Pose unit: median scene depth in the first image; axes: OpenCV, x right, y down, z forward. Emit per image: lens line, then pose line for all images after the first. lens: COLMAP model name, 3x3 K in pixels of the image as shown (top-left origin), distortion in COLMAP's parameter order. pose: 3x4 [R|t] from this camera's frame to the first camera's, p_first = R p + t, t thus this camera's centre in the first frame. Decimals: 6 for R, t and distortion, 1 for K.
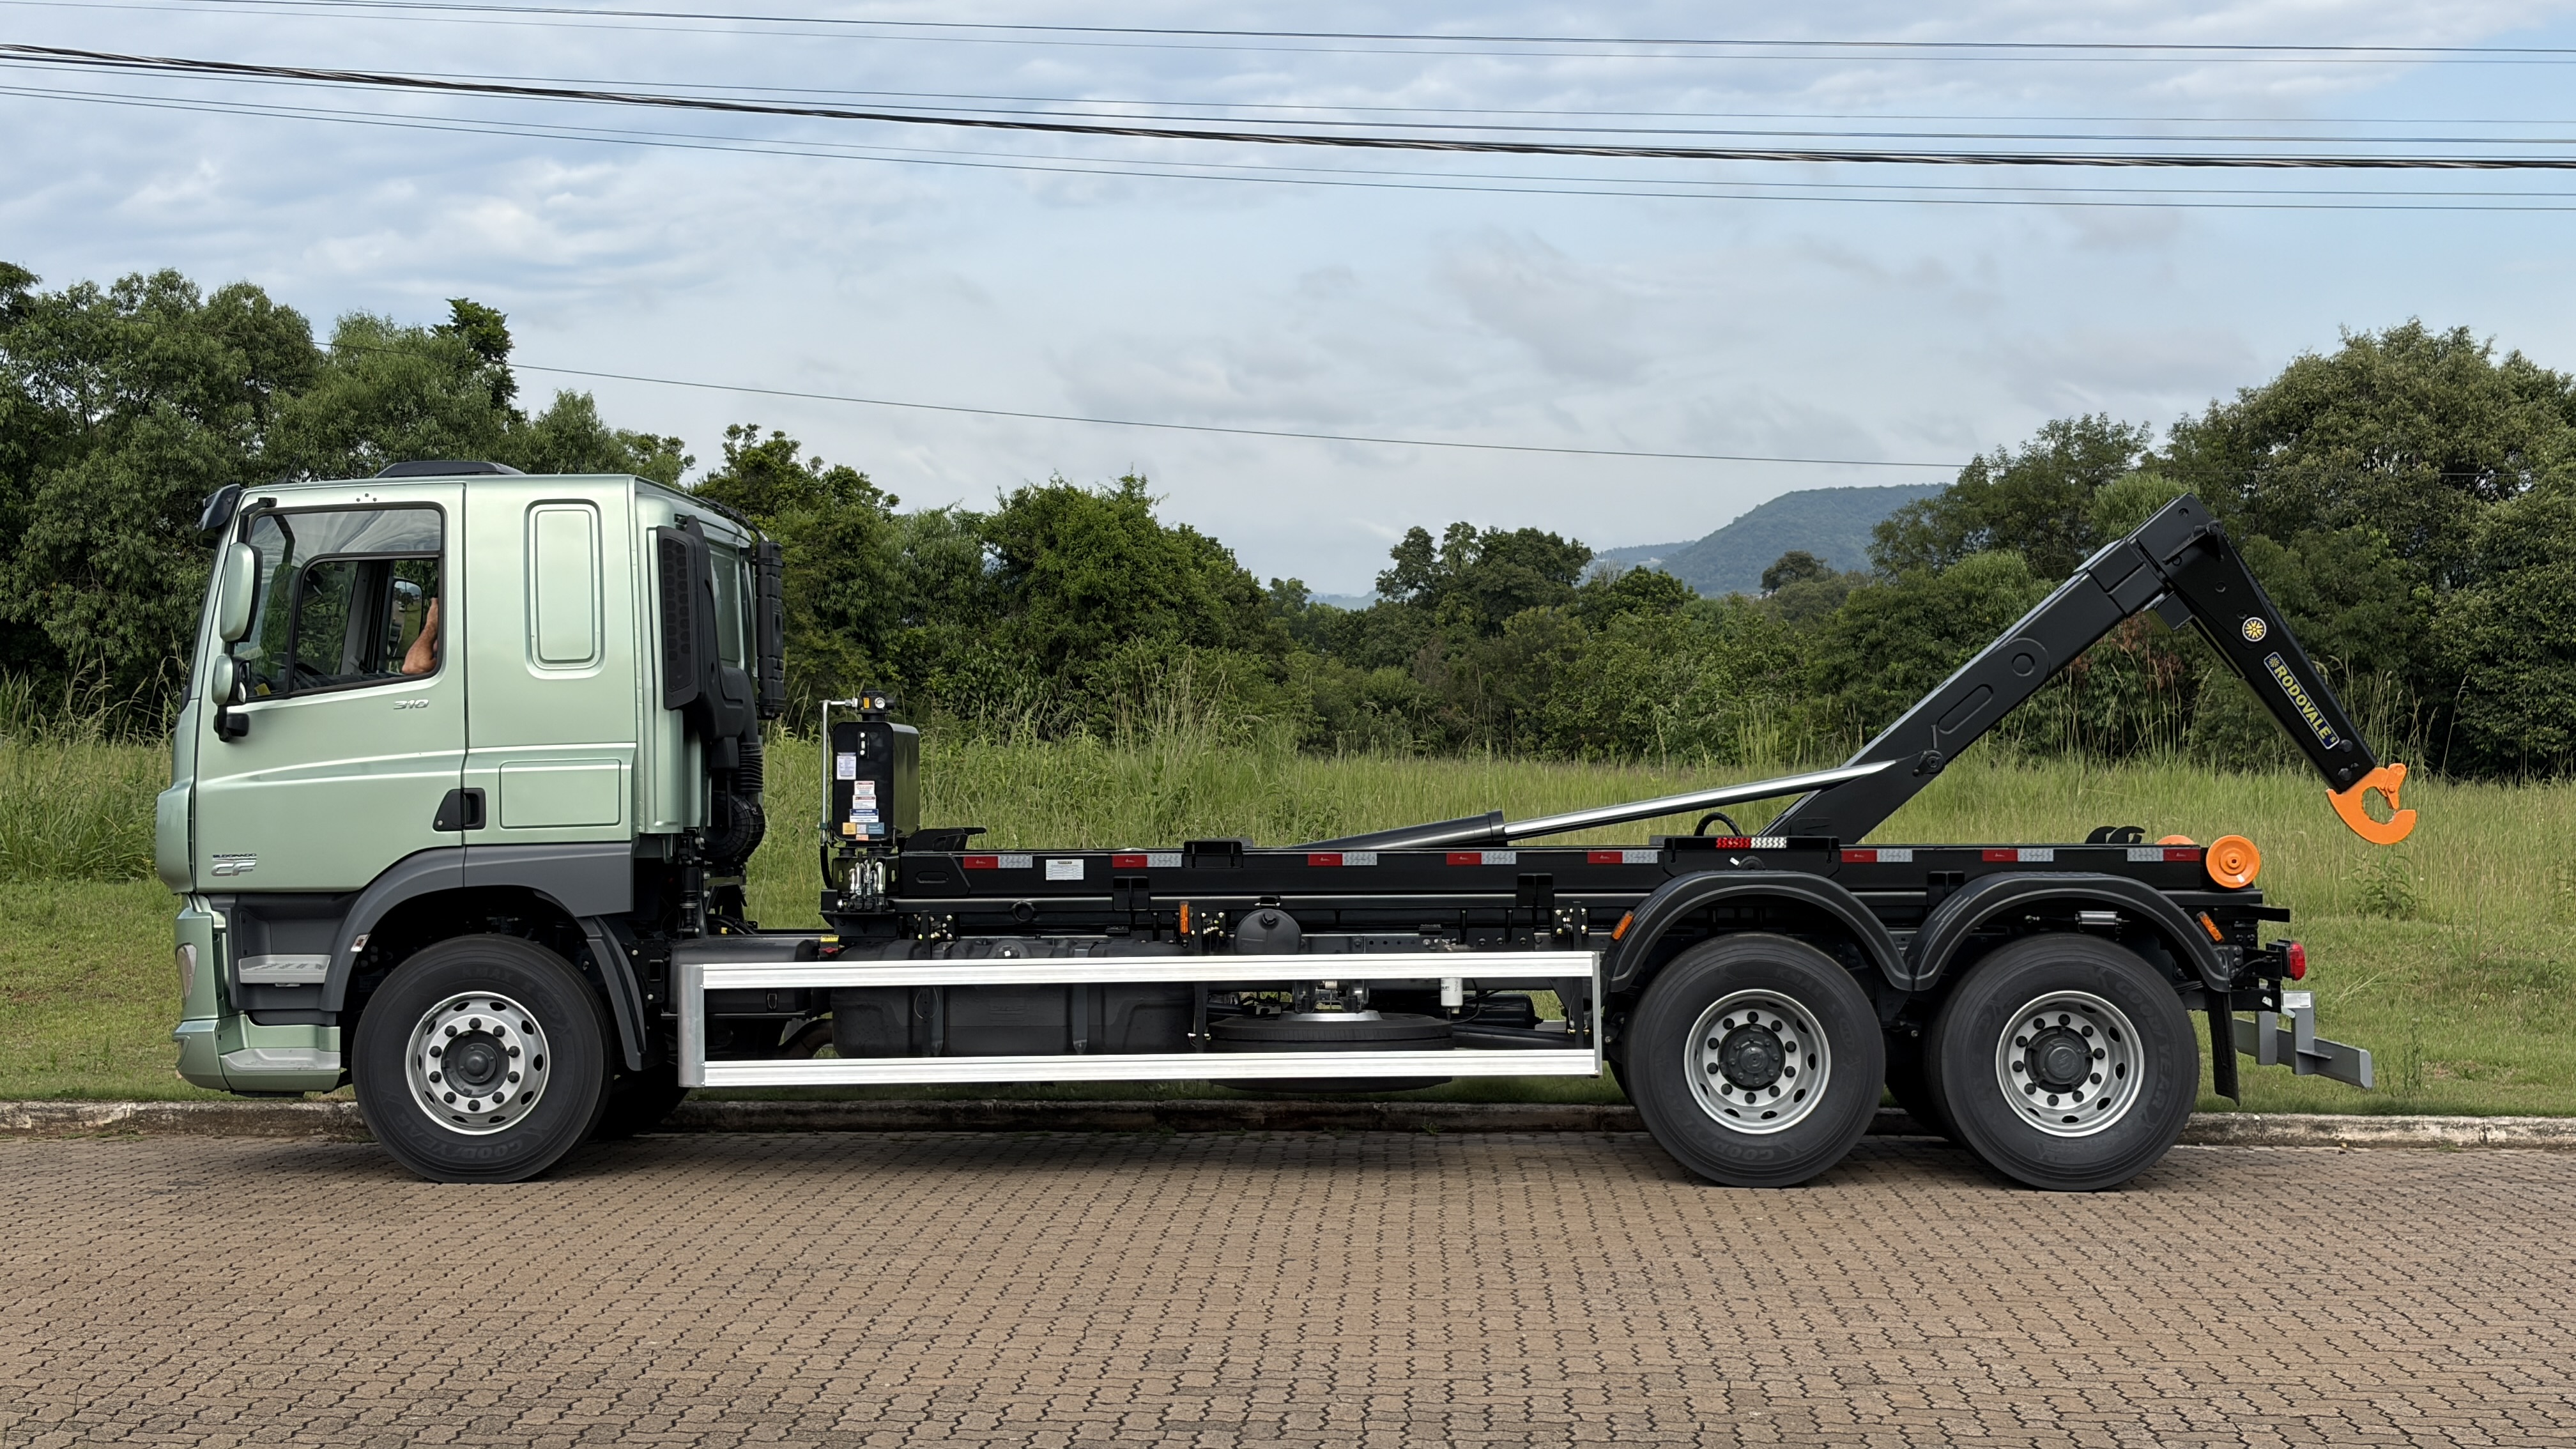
lens RADIAL K [[3850.5, 0, 1295.9], [0, 3850.5, 725.8], [0, 0, 1]] dist [0.261275, -1.091921]
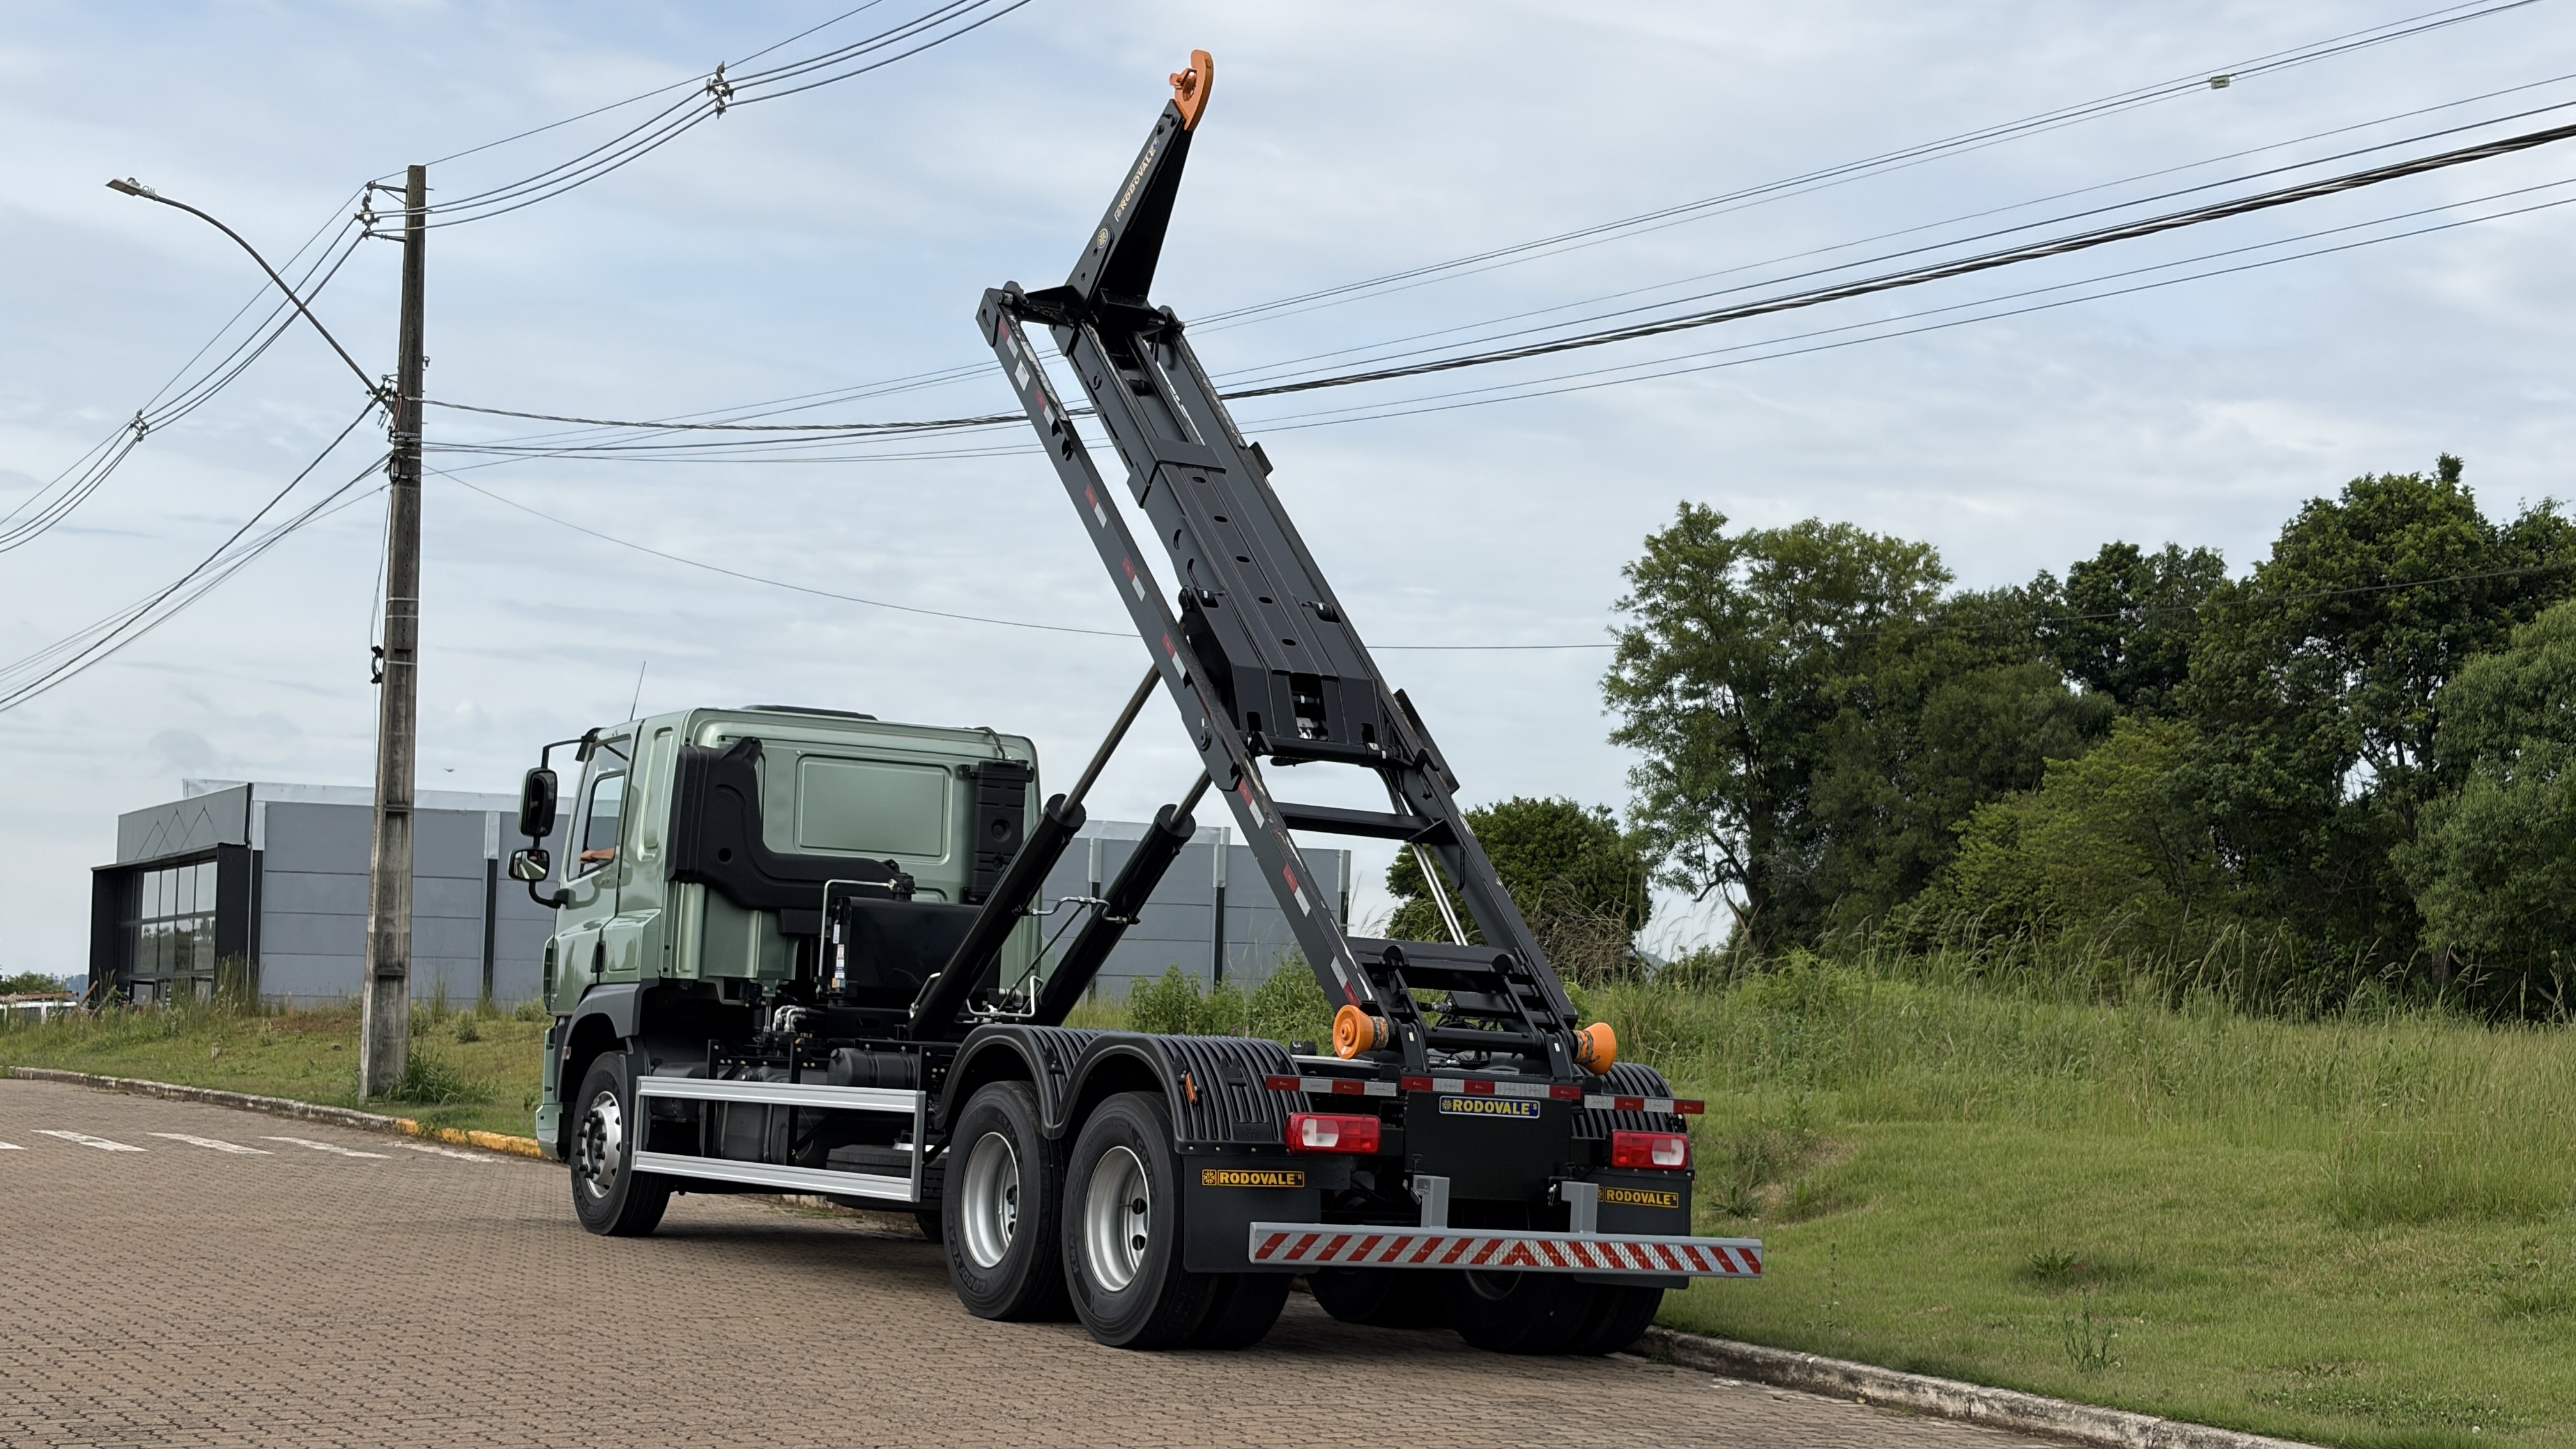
lens RADIAL K [[3850.5, 0, 1295.9], [0, 3850.5, 725.8], [0, 0, 1]] dist [0.261275, -1.091921]
pose [[0.512089, -0.041302, -0.857939, 0.946617], [-0.036913, 0.996862, -0.070023, 0.023731], [0.858139, 0.067527, 0.508958, 0.446533]]
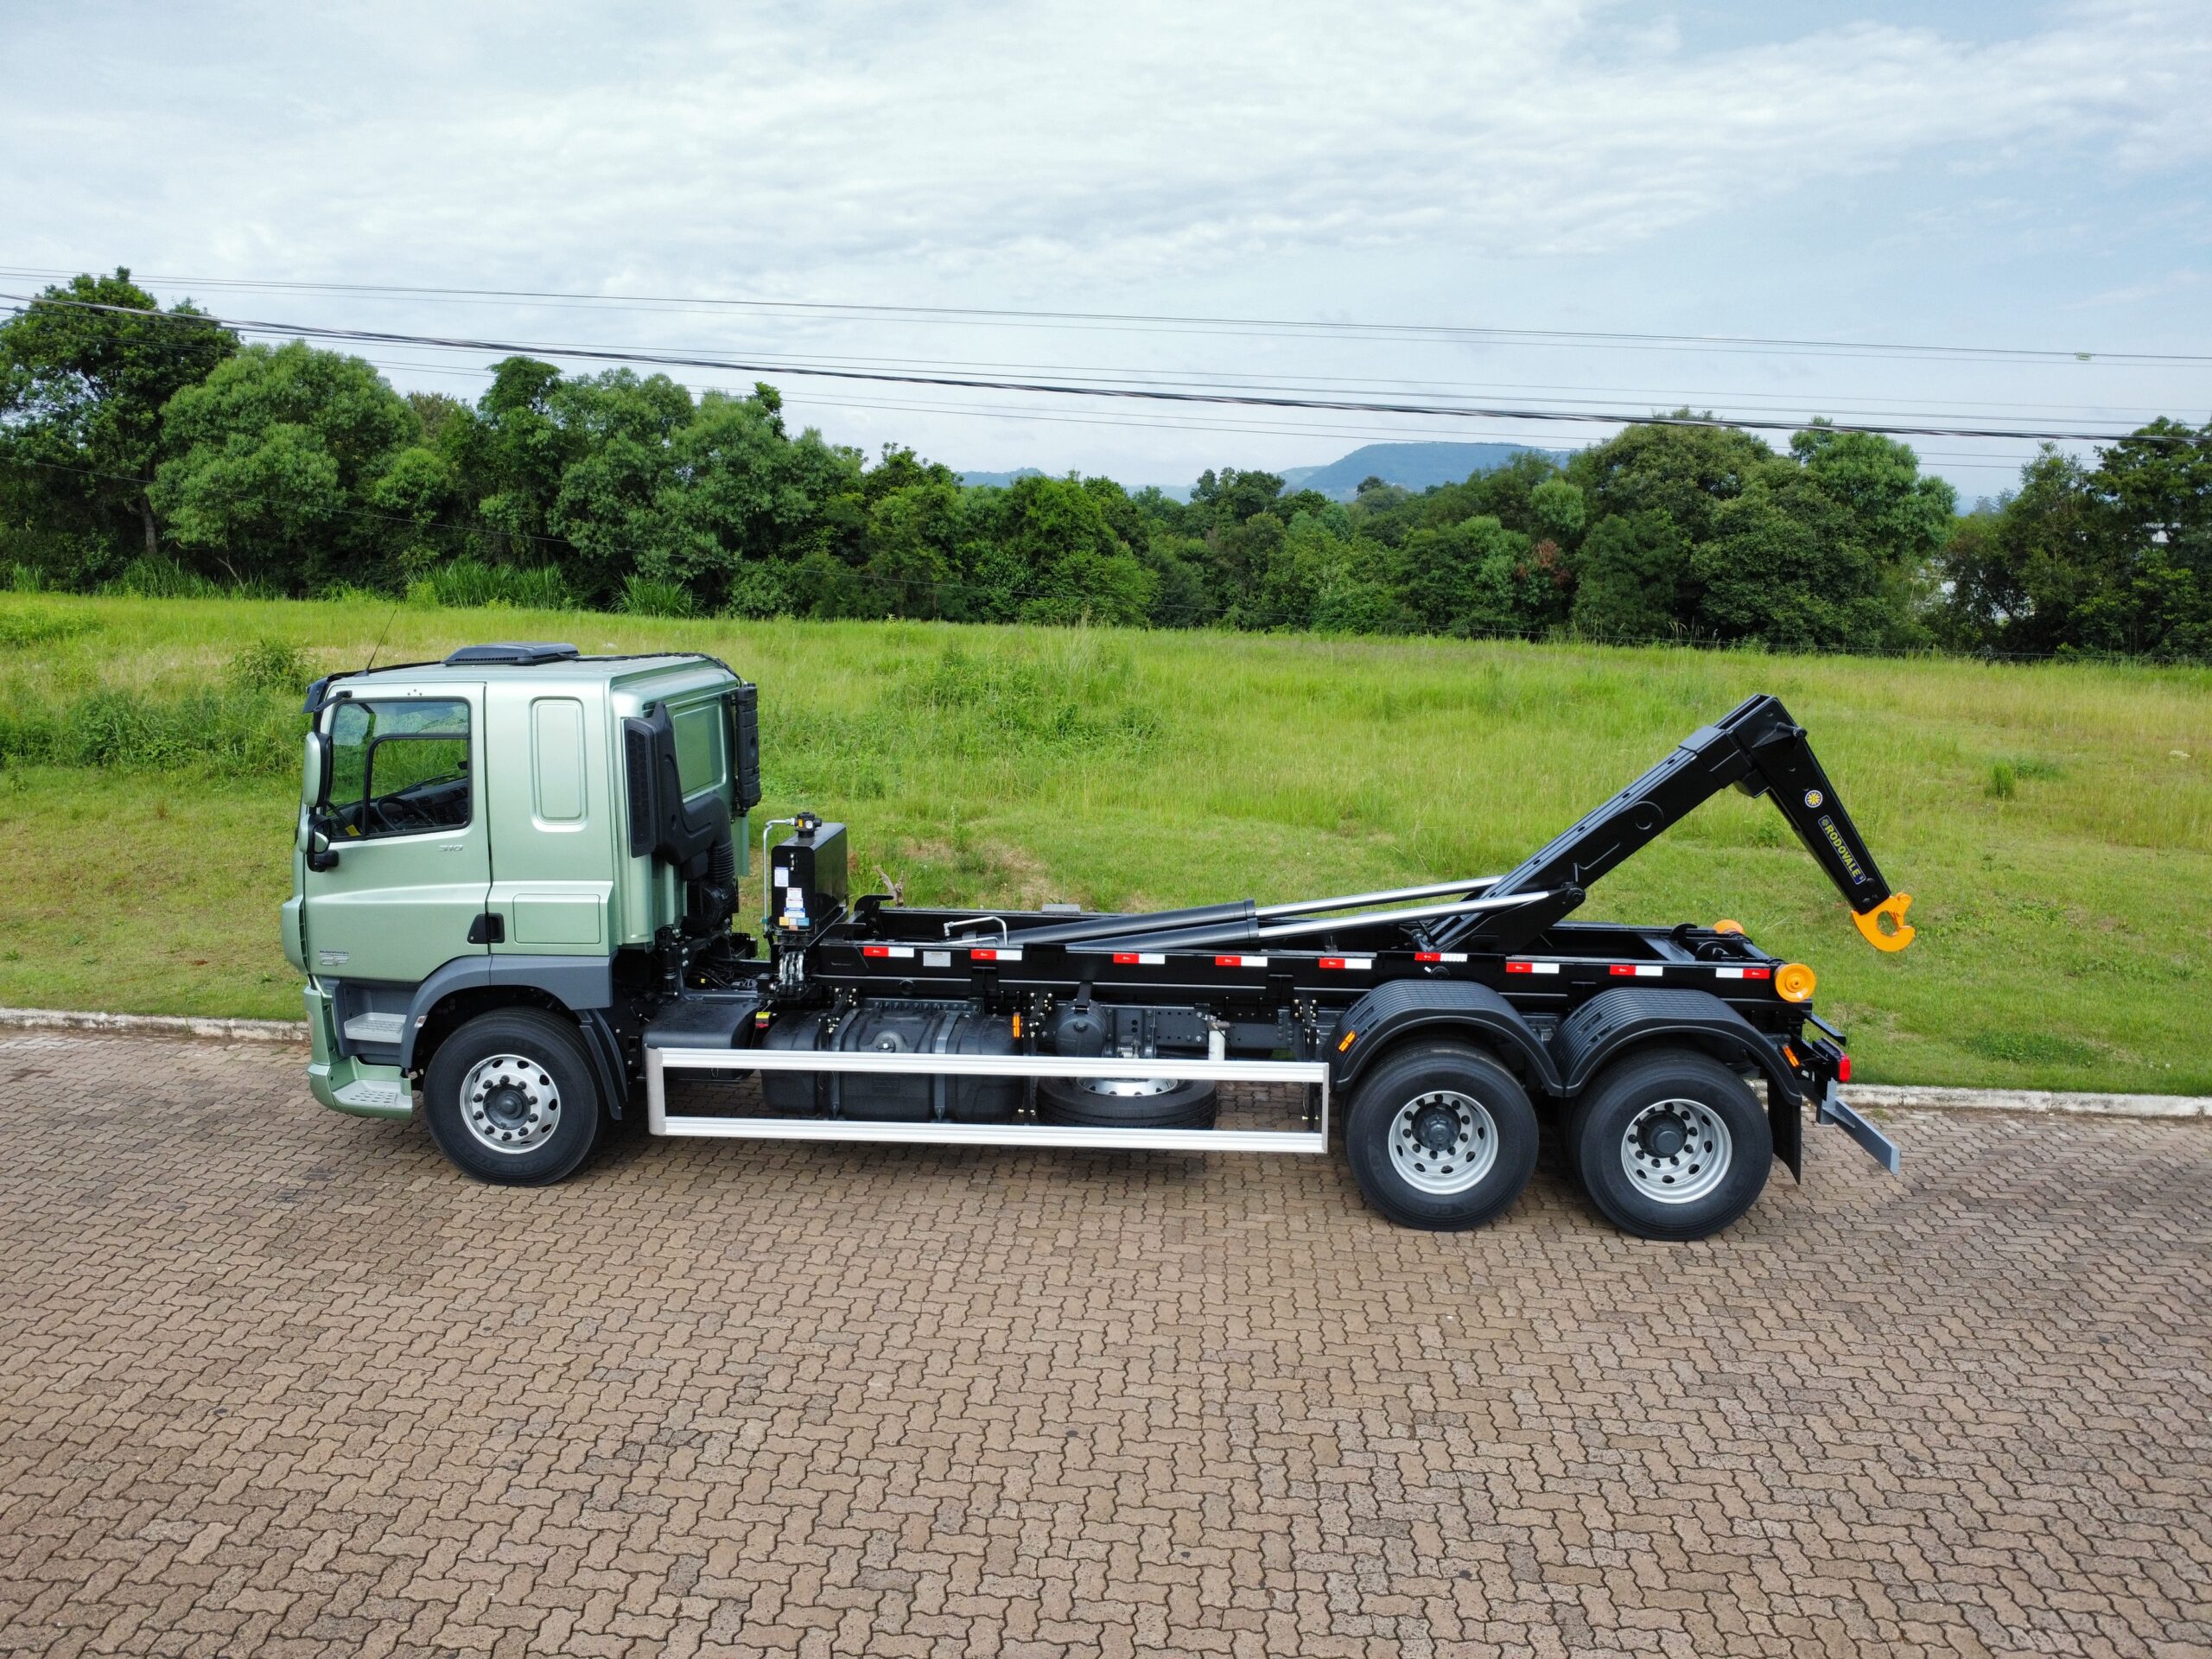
lens RADIAL K [[1600.6, 0, 1098.6], [0, 1600.6, 821.8], [0, 0, 1]] dist [-0.013966, -0.039515]
pose [[0.999225, 0.022724, -0.032137, 0.013455], [-0.016840, 0.984821, 0.172755, -0.100366], [0.035575, -0.172080, 0.984440, 0.408069]]
